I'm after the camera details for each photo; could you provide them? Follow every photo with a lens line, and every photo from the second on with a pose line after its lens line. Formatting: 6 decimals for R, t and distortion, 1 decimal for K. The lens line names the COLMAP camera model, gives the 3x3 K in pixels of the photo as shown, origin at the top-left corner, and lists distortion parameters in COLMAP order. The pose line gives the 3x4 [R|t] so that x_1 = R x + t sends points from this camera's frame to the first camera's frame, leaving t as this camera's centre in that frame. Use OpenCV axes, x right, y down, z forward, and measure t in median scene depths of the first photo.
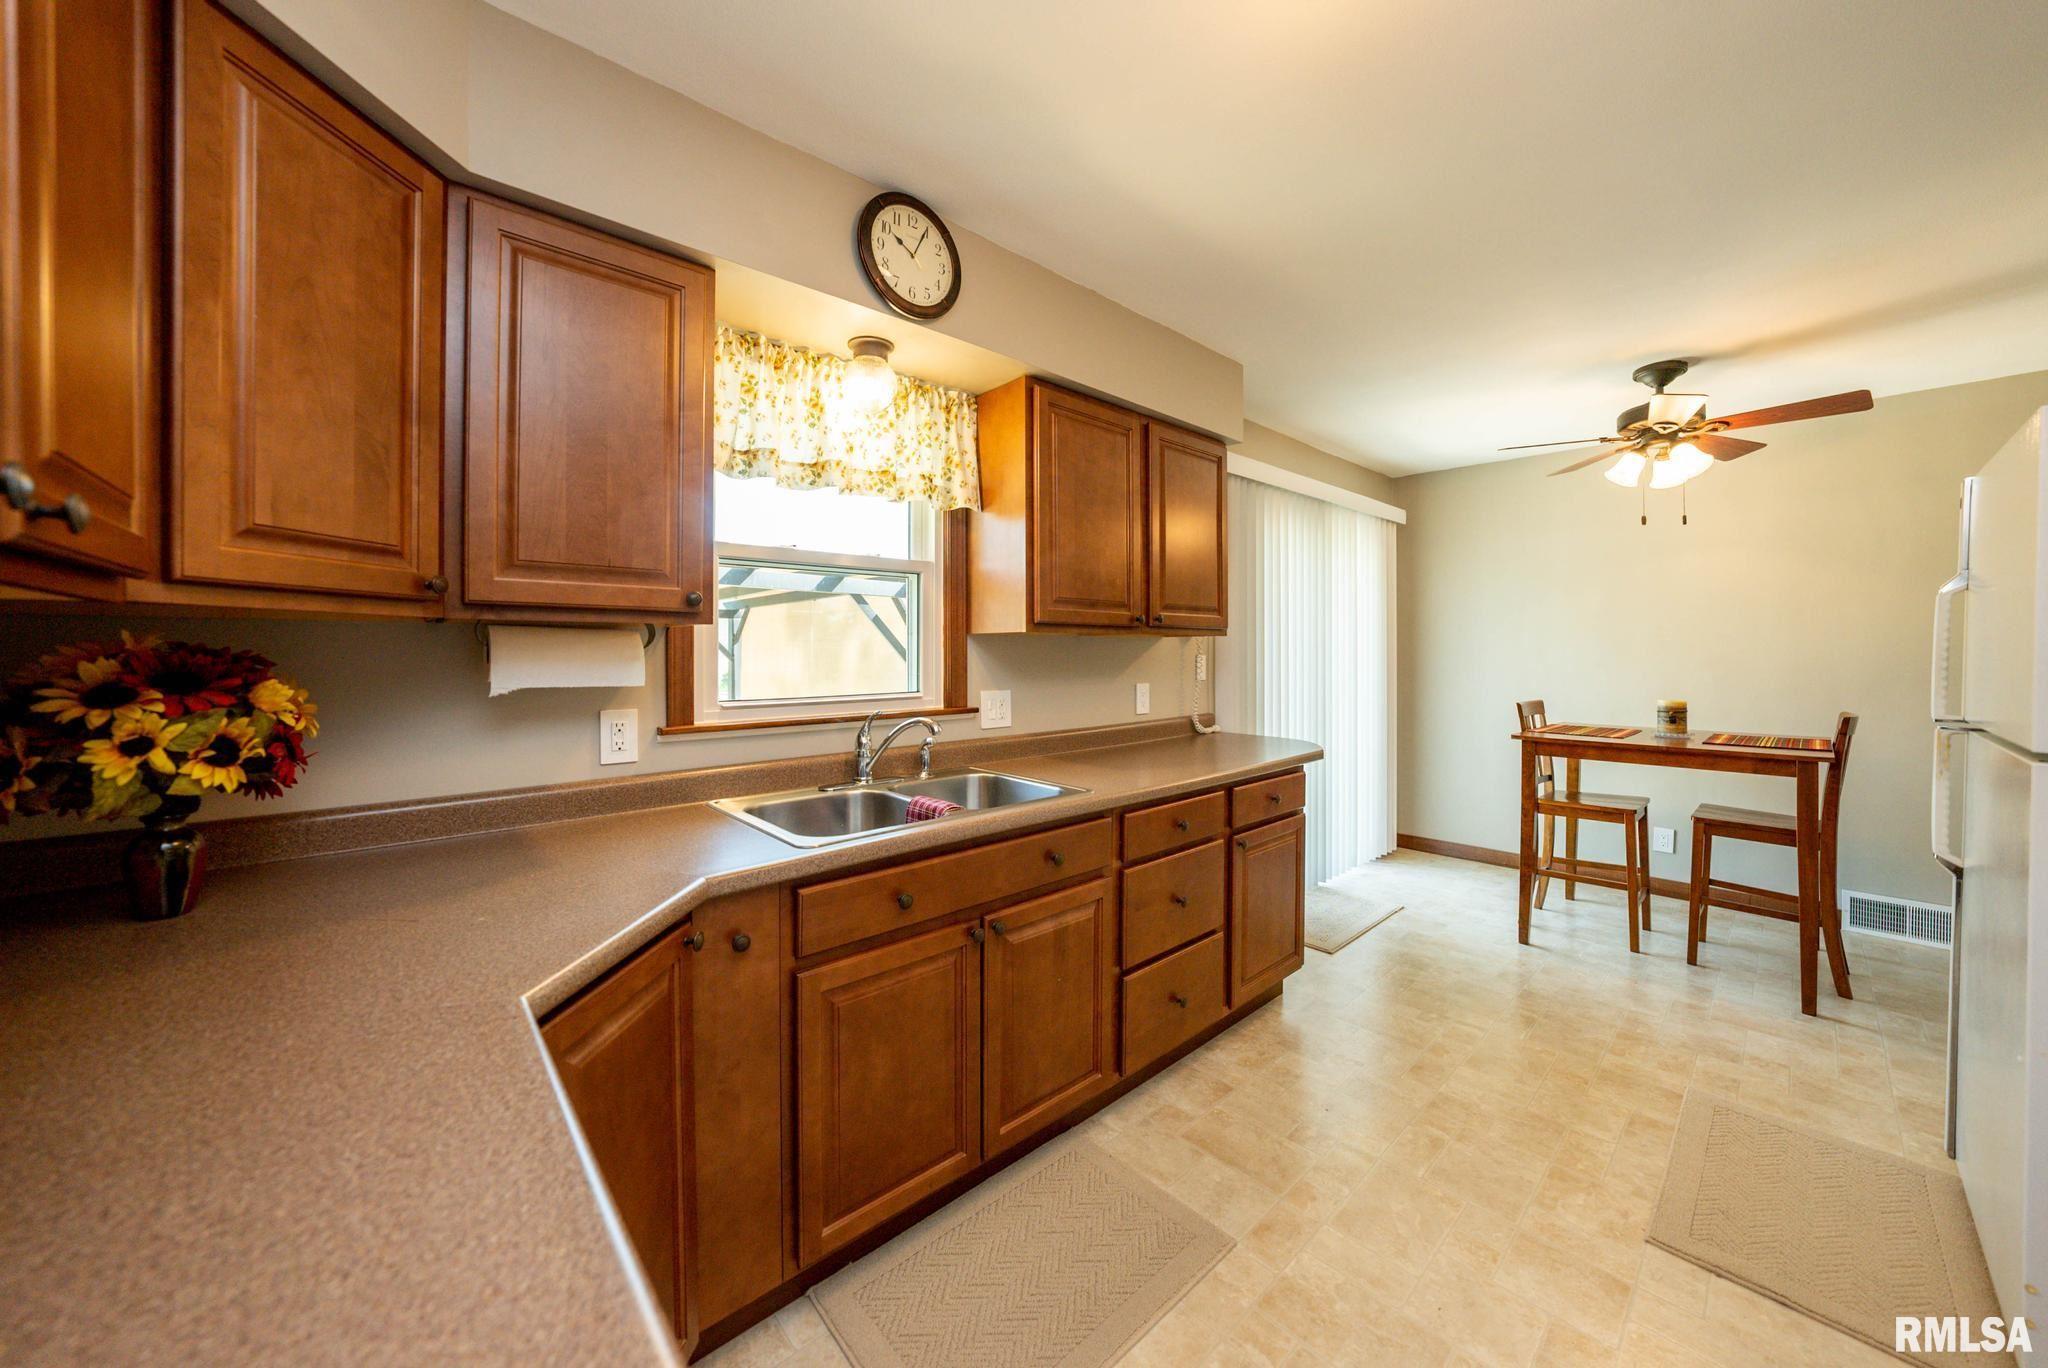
lens RADIAL K [[735.0, 0, 1036.1], [0, 735.0, 653.2], [0, 0, 1]] dist [-0.006708, 0.000219]
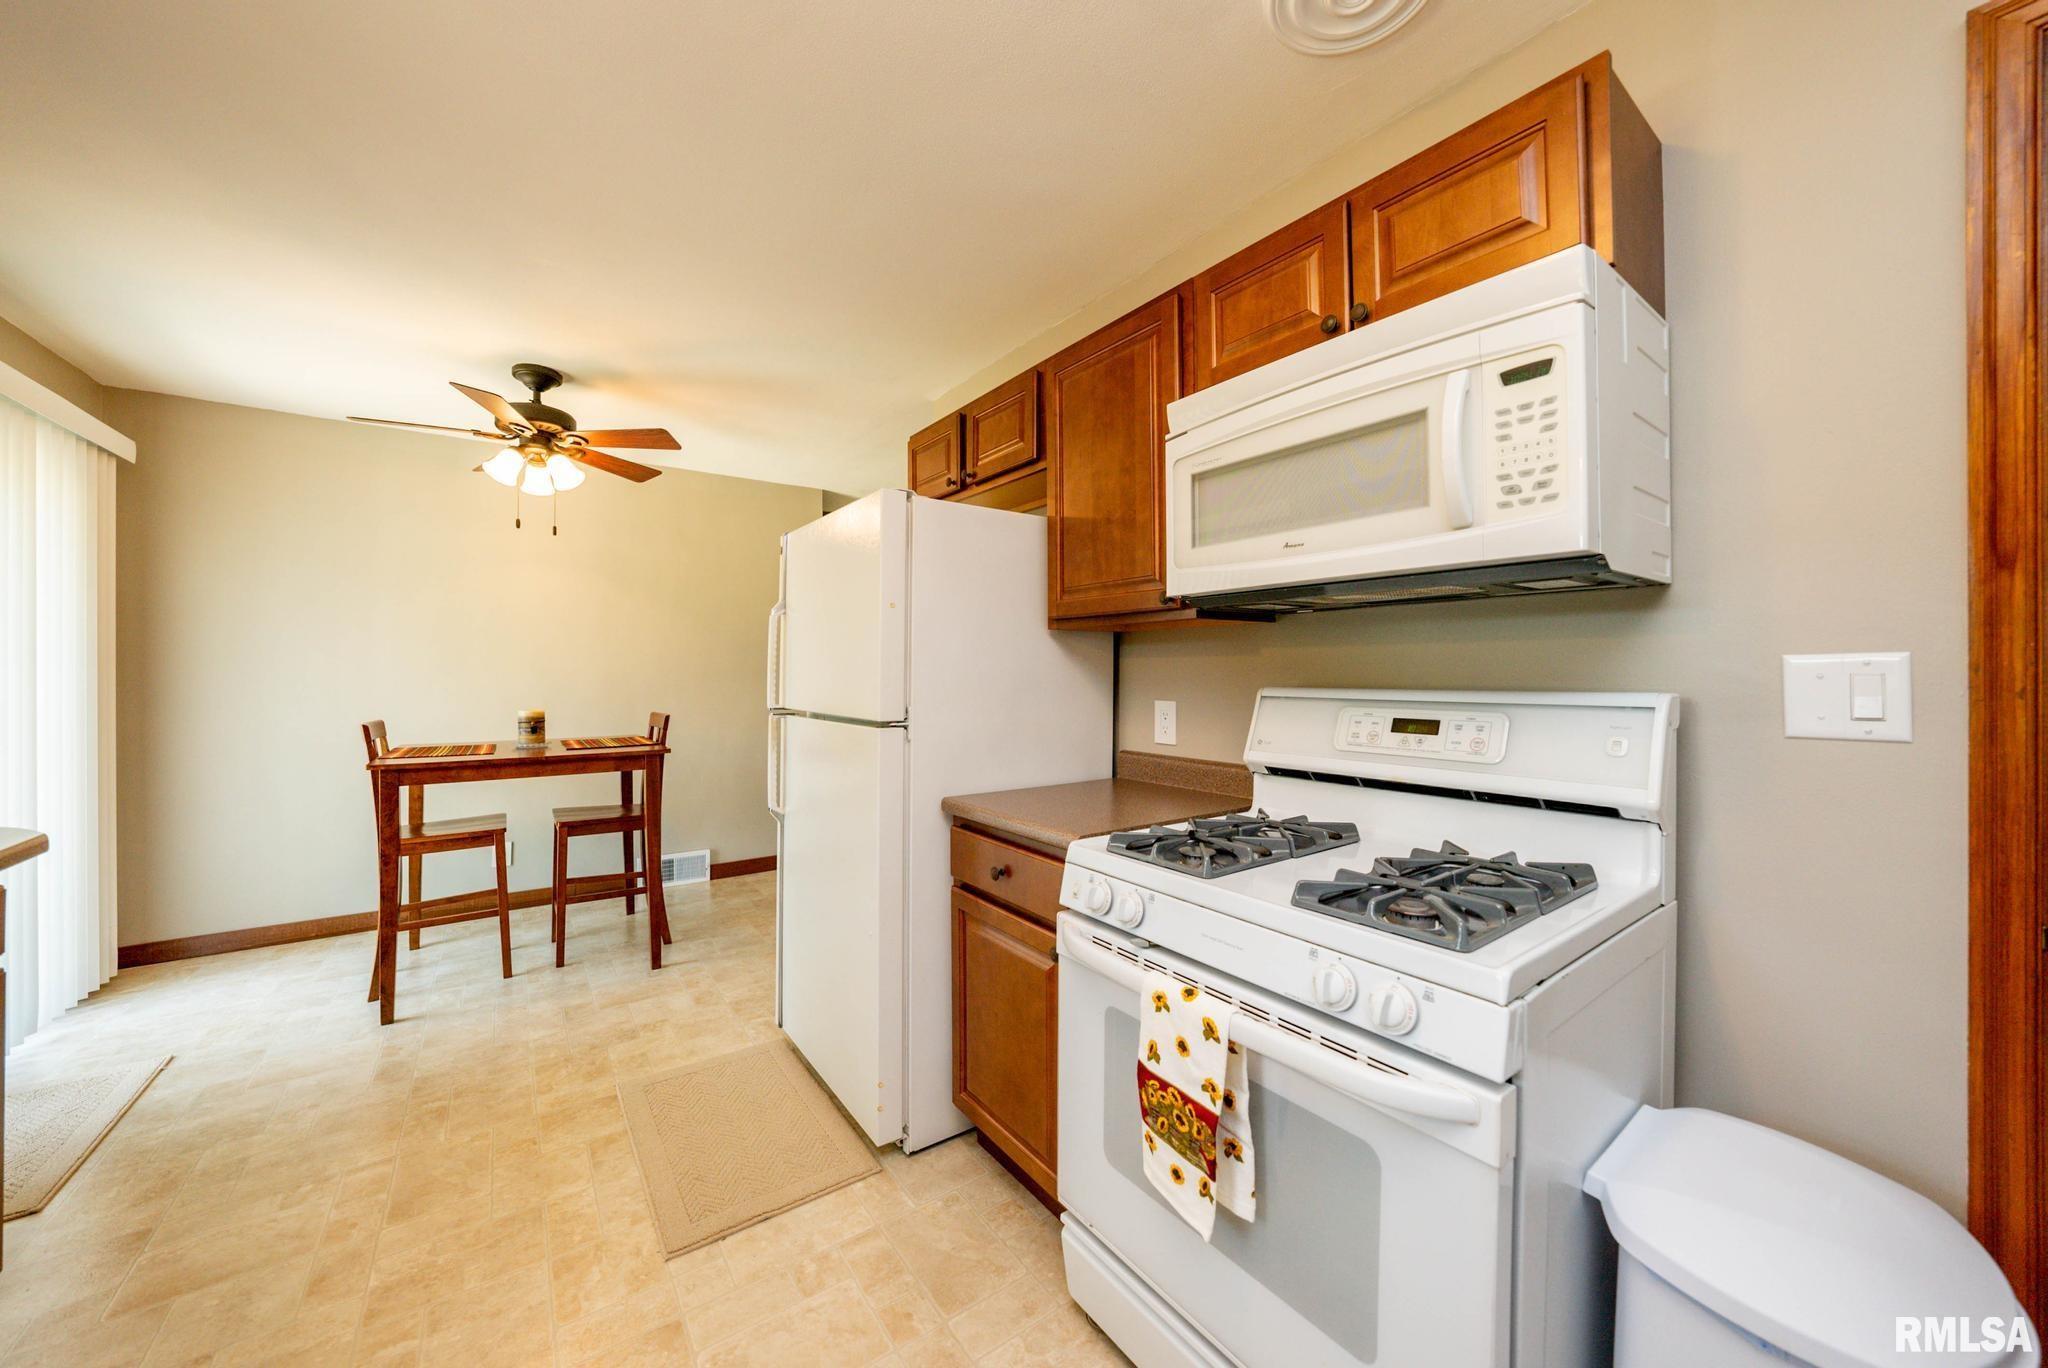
lens RADIAL K [[735.0, 0, 1015.6], [0, 735.0, 671.9], [0, 0, 1]] dist [-0.006708, 0.000219]
pose [[0.138612, 0.002348, 0.990344, -0.030184], [0.002078, 0.999994, -0.002661, 0.016142], [-0.990345, 0.002427, 0.138606, 0.212587]]
